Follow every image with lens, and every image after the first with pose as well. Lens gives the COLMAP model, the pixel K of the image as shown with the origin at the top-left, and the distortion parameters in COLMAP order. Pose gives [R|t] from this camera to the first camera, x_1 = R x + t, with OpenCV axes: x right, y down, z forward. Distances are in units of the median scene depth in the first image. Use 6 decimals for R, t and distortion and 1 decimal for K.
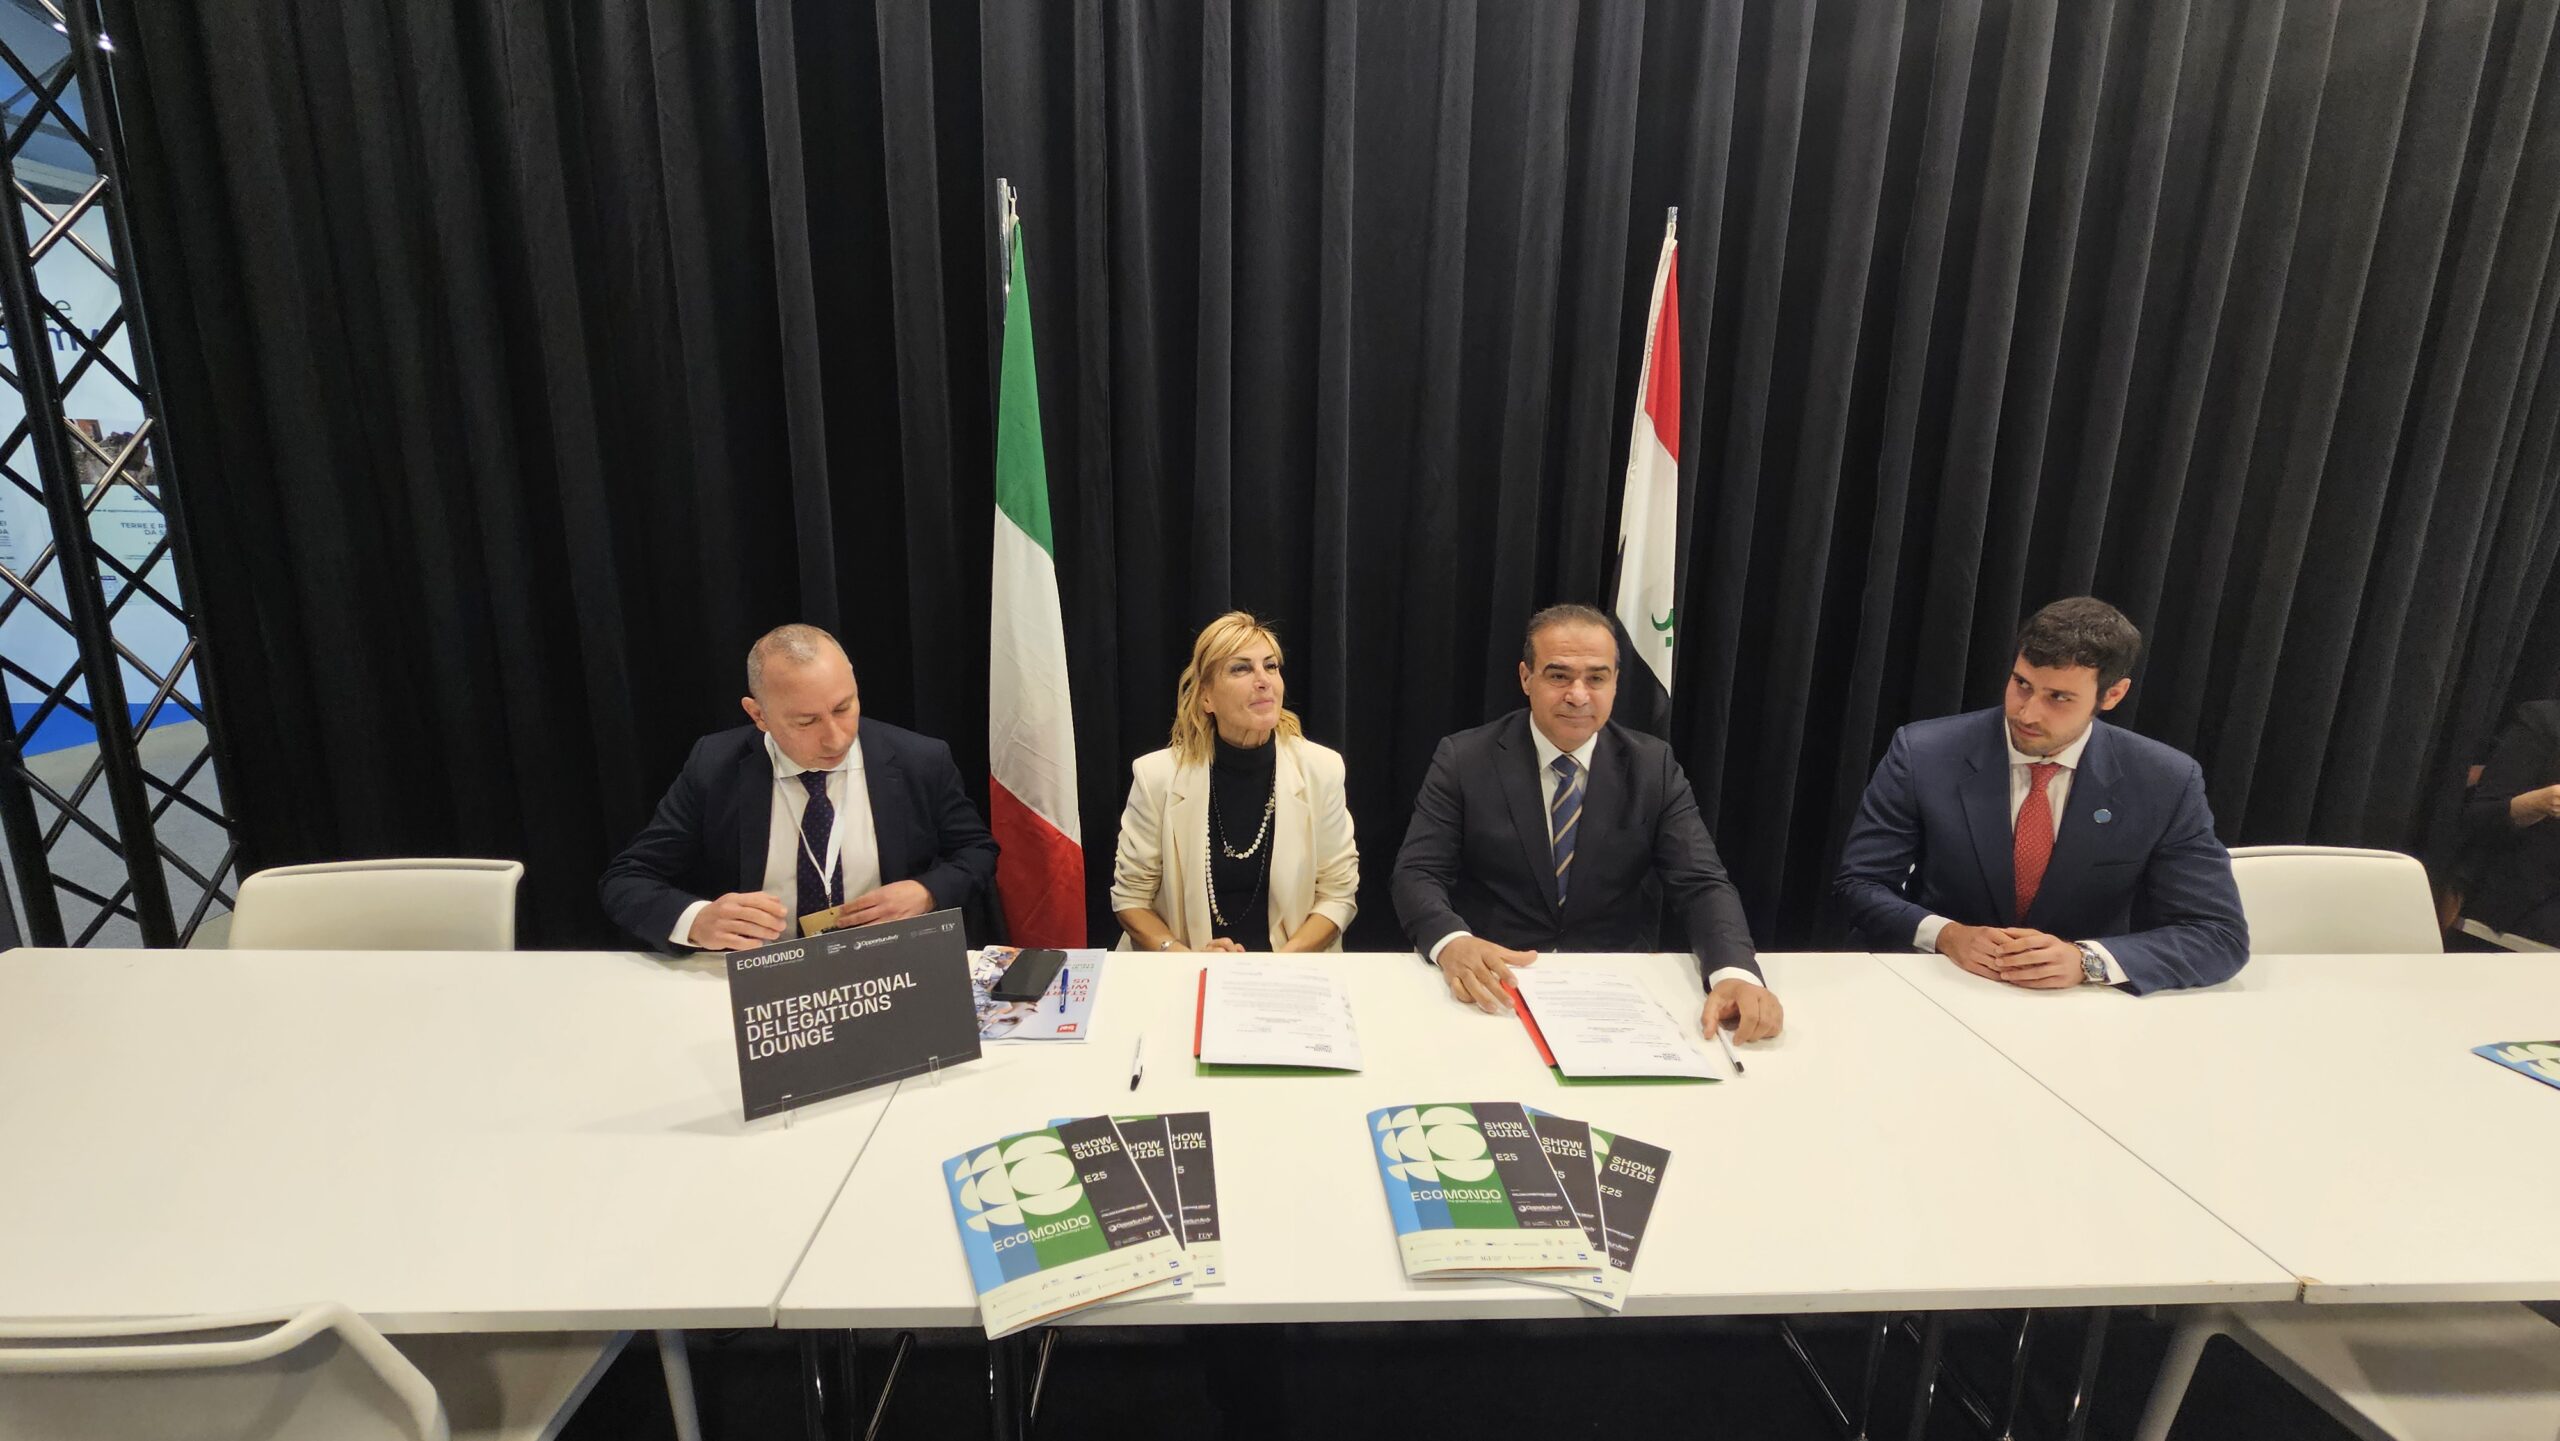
lens RADIAL K [[1058.3, 0, 1281.9], [0, 1058.3, 701.3], [0, 0, 1]] dist [-0.004081, 0.001276]
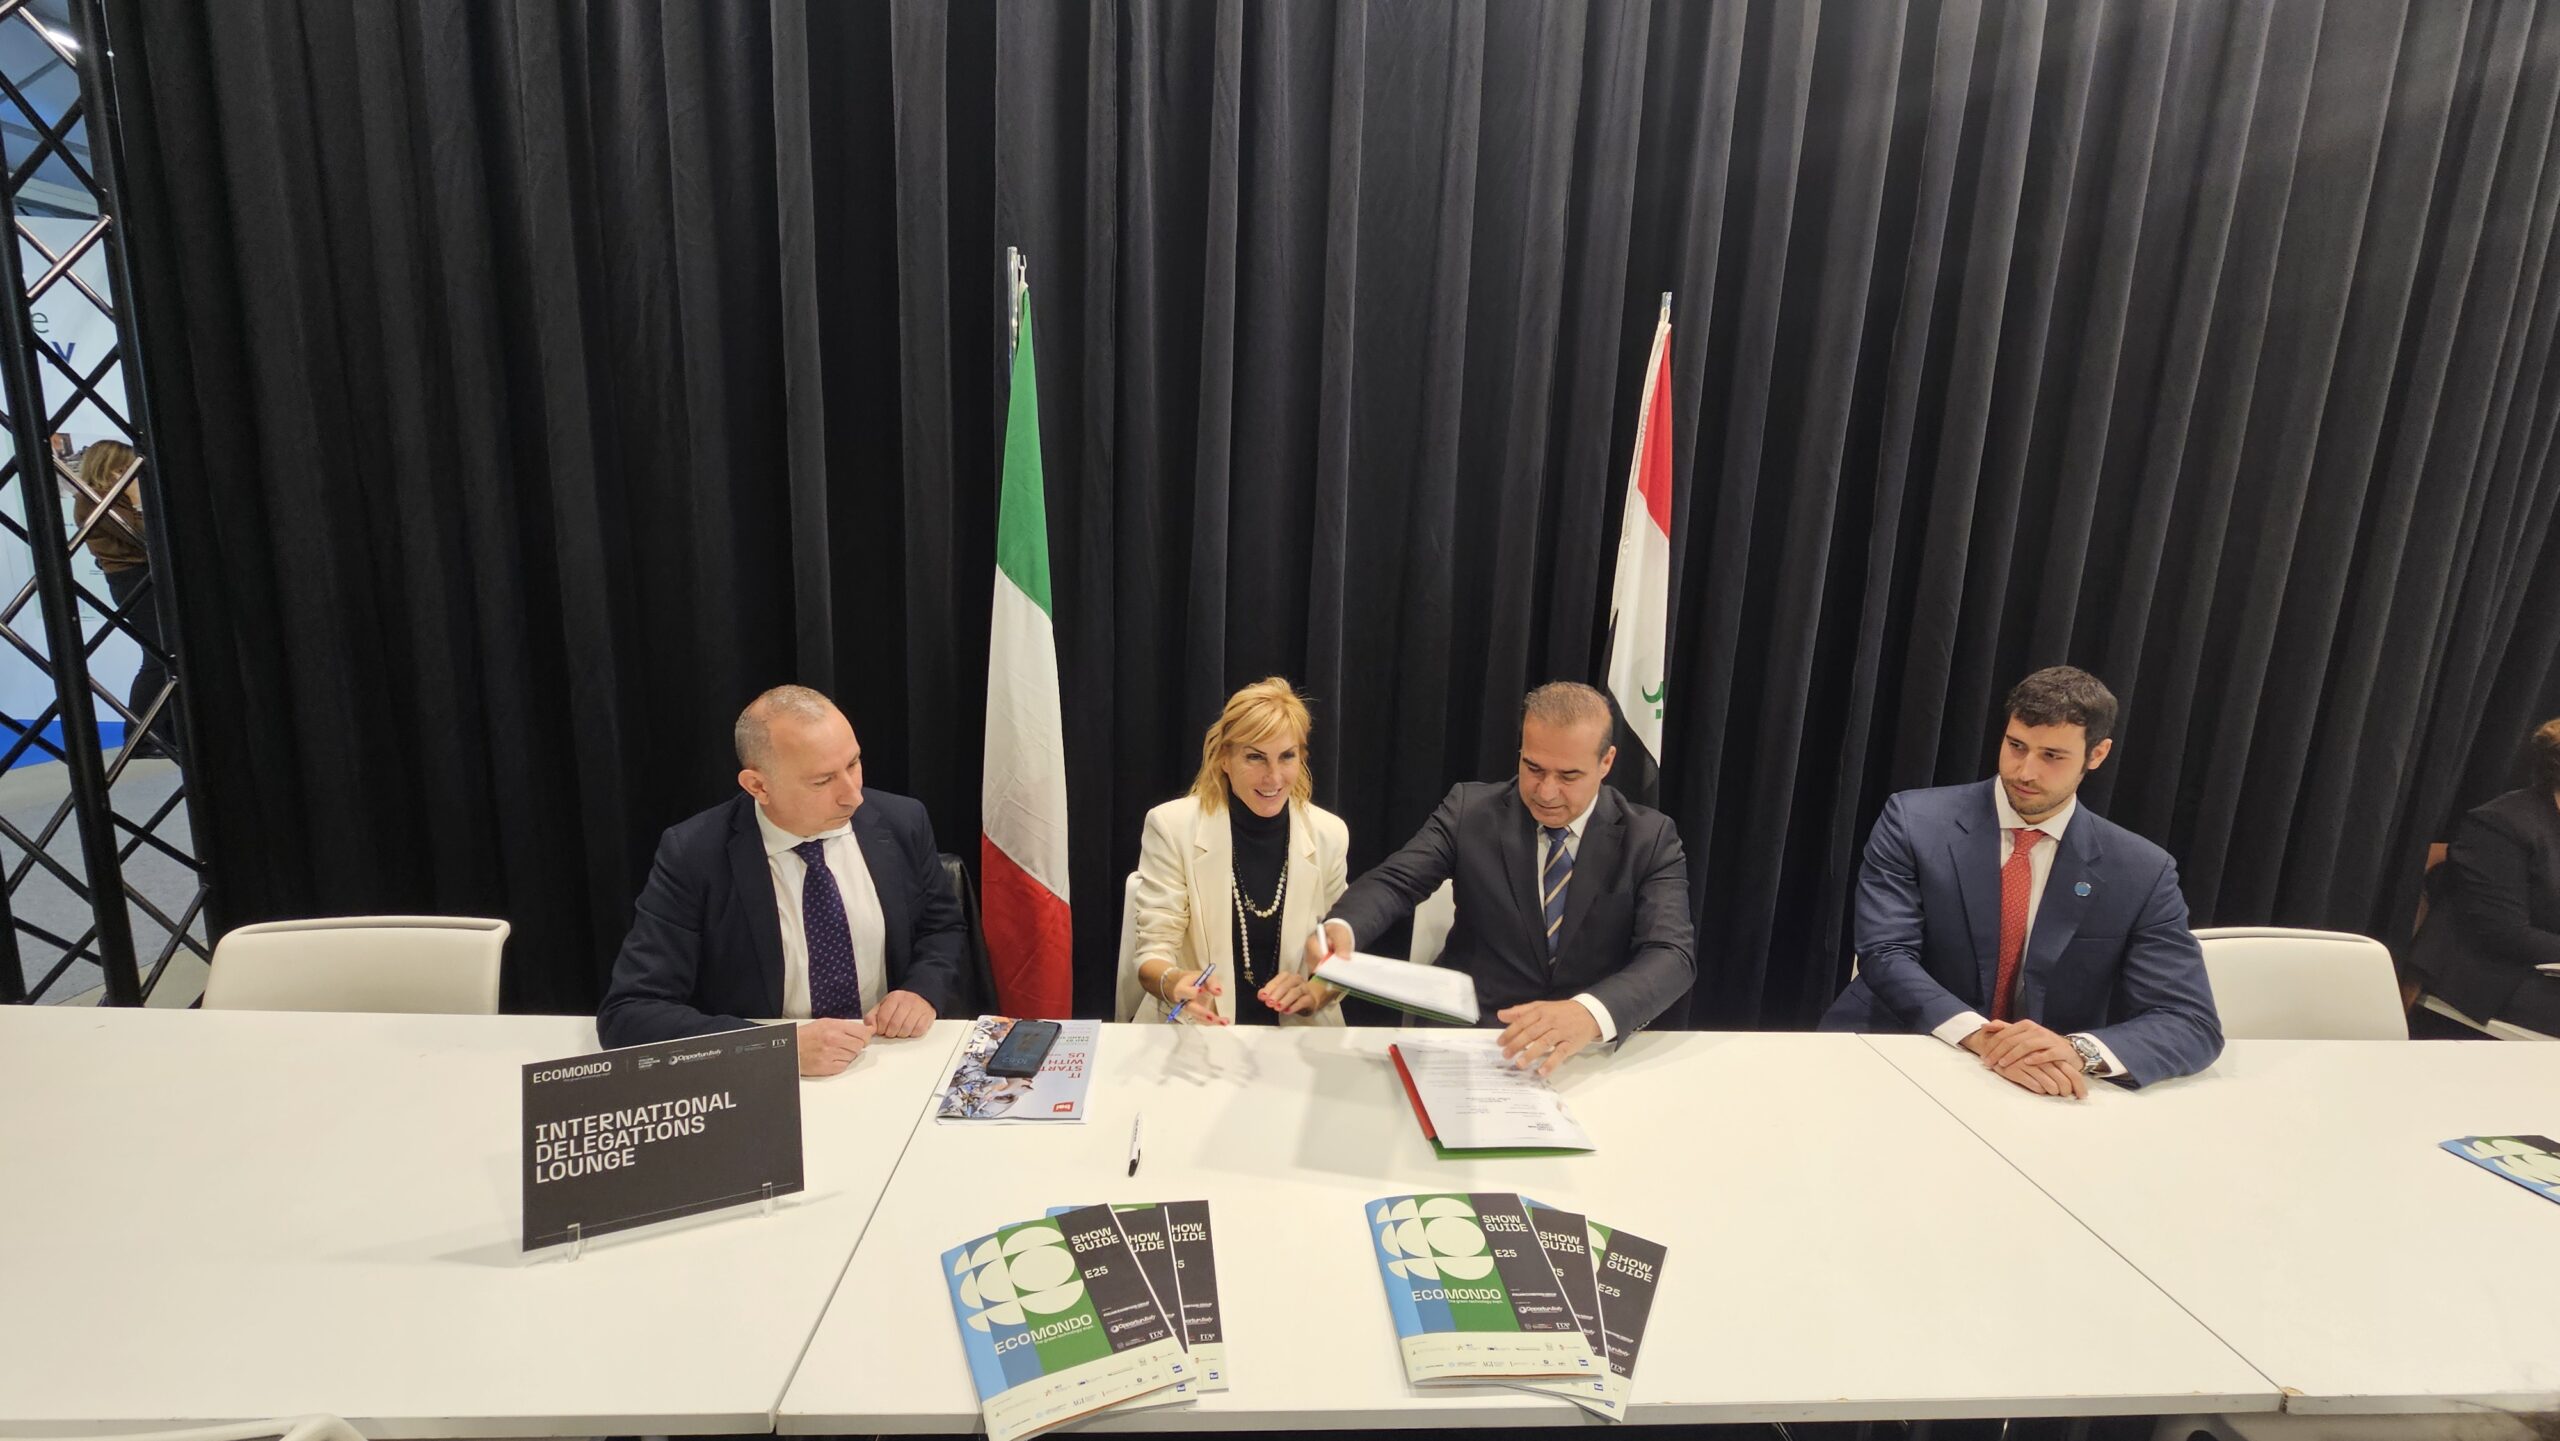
lens RADIAL K [[1058.3, 0, 1281.8], [0, 1058.3, 701.3], [0, 0, 1]] dist [-0.004081, 0.001276]
pose [[0.999548, 0.021023, 0.021483, -0.030654], [-0.020421, 0.999404, -0.027849, -0.056957], [-0.022056, 0.027398, 0.999381, -0.012428]]
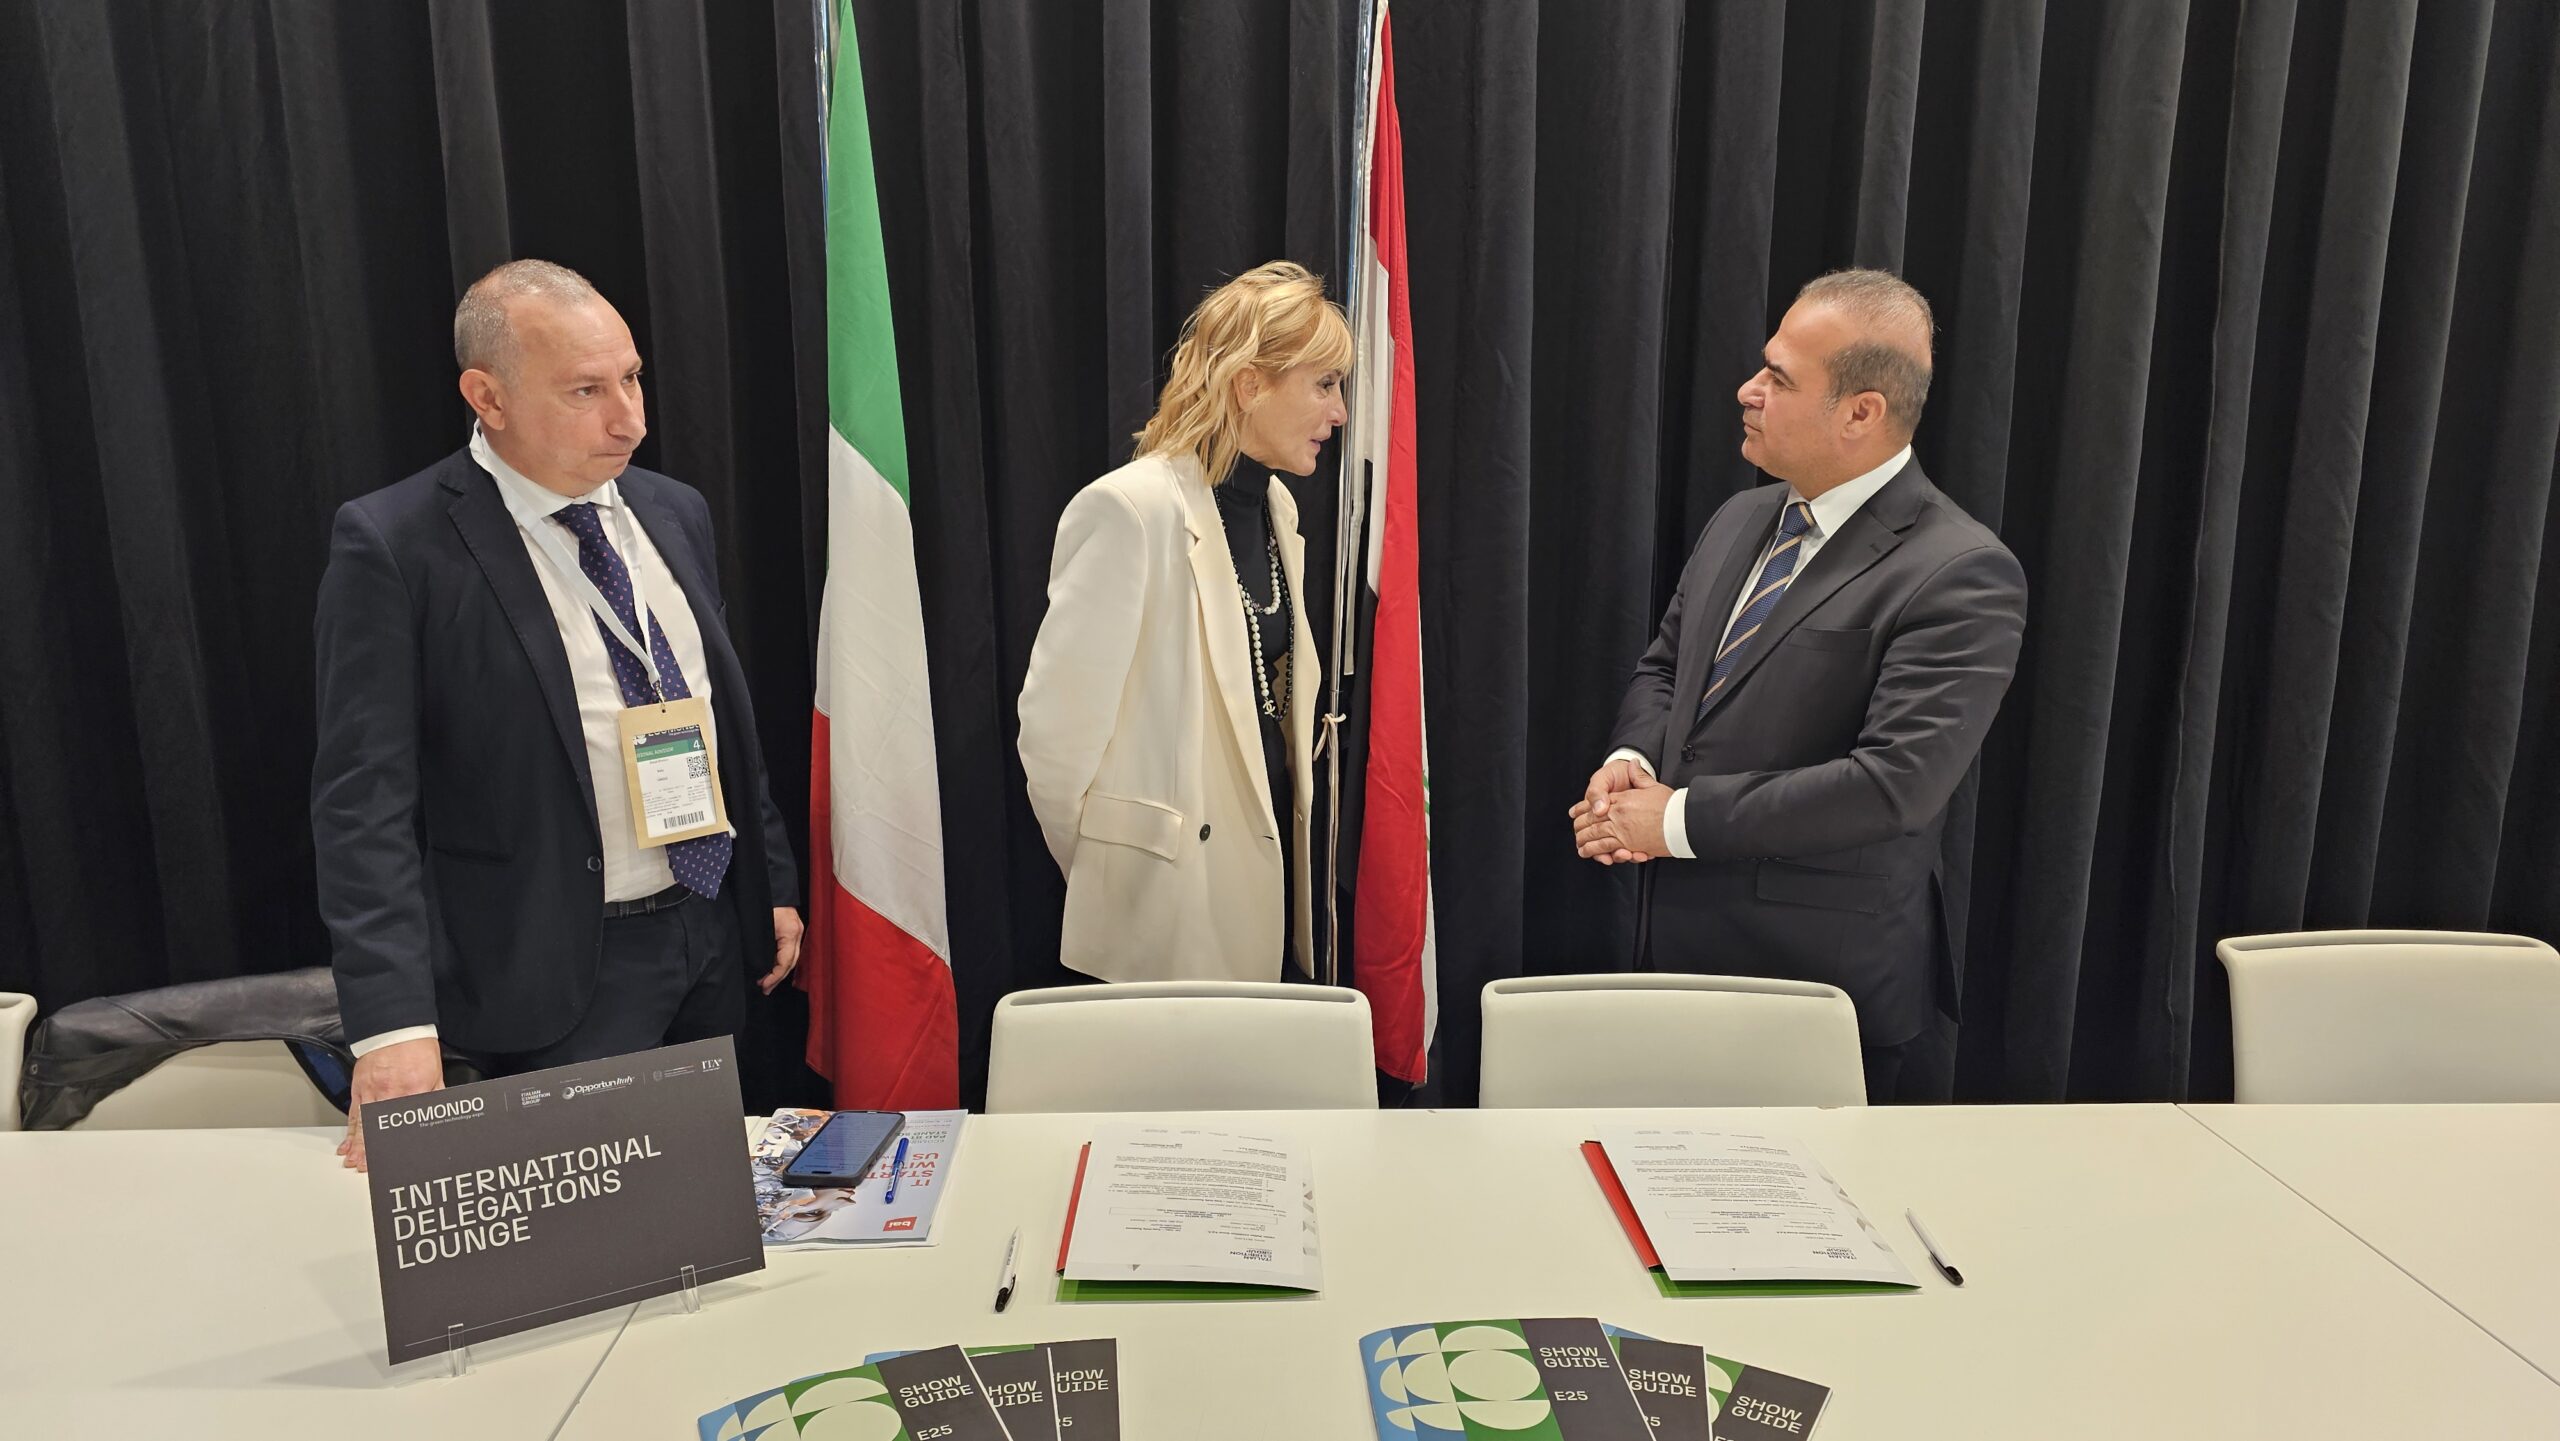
lens RADIAL K [[1746.1, 0, 1289.4], [0, 1746.1, 726.6], [0, 0, 1]] dist [0.056557, -0.048310]
pose [[0.999862, -0.016415, -0.002638, 0.046860], [0.016351, 0.999604, -0.022883, 0.040539], [0.003013, 0.022837, 0.999735, -0.082964]]
